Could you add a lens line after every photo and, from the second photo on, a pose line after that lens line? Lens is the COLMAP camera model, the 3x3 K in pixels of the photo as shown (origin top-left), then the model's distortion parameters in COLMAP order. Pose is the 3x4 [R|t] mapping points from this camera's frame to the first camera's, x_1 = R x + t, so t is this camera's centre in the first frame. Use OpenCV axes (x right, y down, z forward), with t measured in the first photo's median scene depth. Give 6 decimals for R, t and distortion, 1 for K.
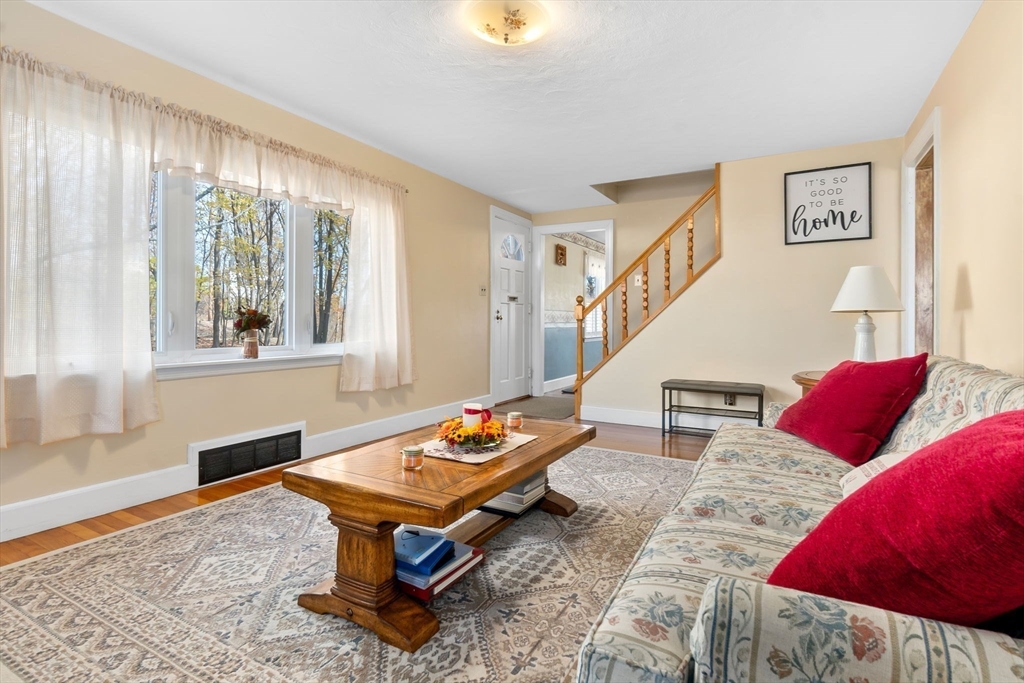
lens RADIAL K [[510.0, 0, 507.4], [0, 510.0, 321.2], [0, 0, 1]] dist [0.000093, 0.000247]
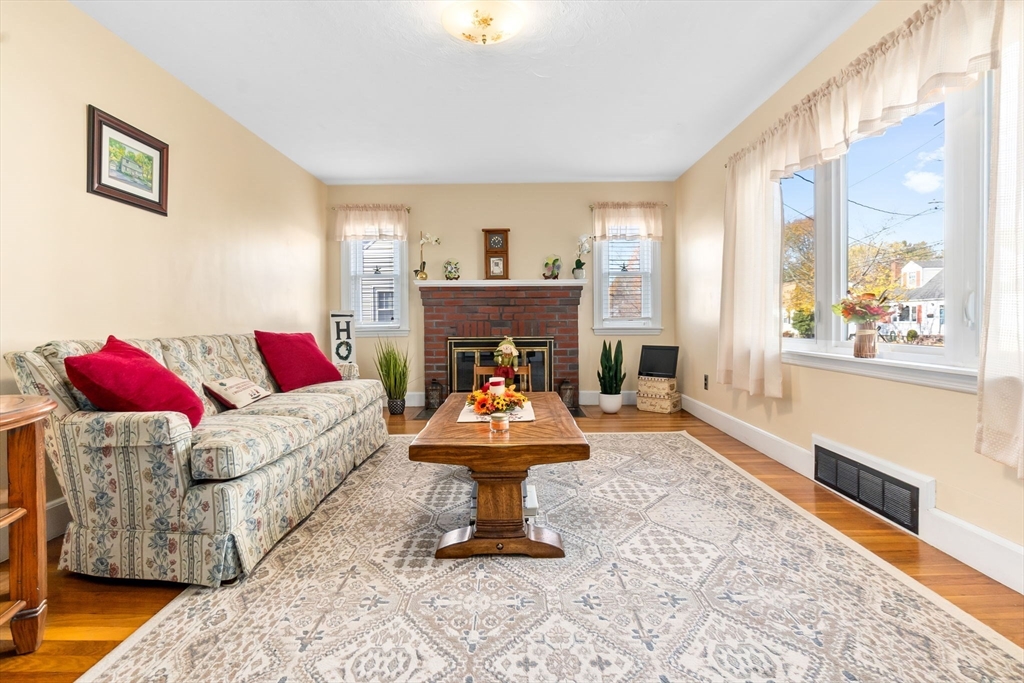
lens RADIAL K [[462.3, 0, 510.0], [0, 462.3, 330.0], [0, 0, 1]] dist [-0.007243, 0.000169]
pose [[-0.872599, 0.008845, -0.488357, 0.384165], [0.002429, 0.999902, 0.013770, 0.026923], [0.488431, 0.010829, -0.872535, 1.707718]]
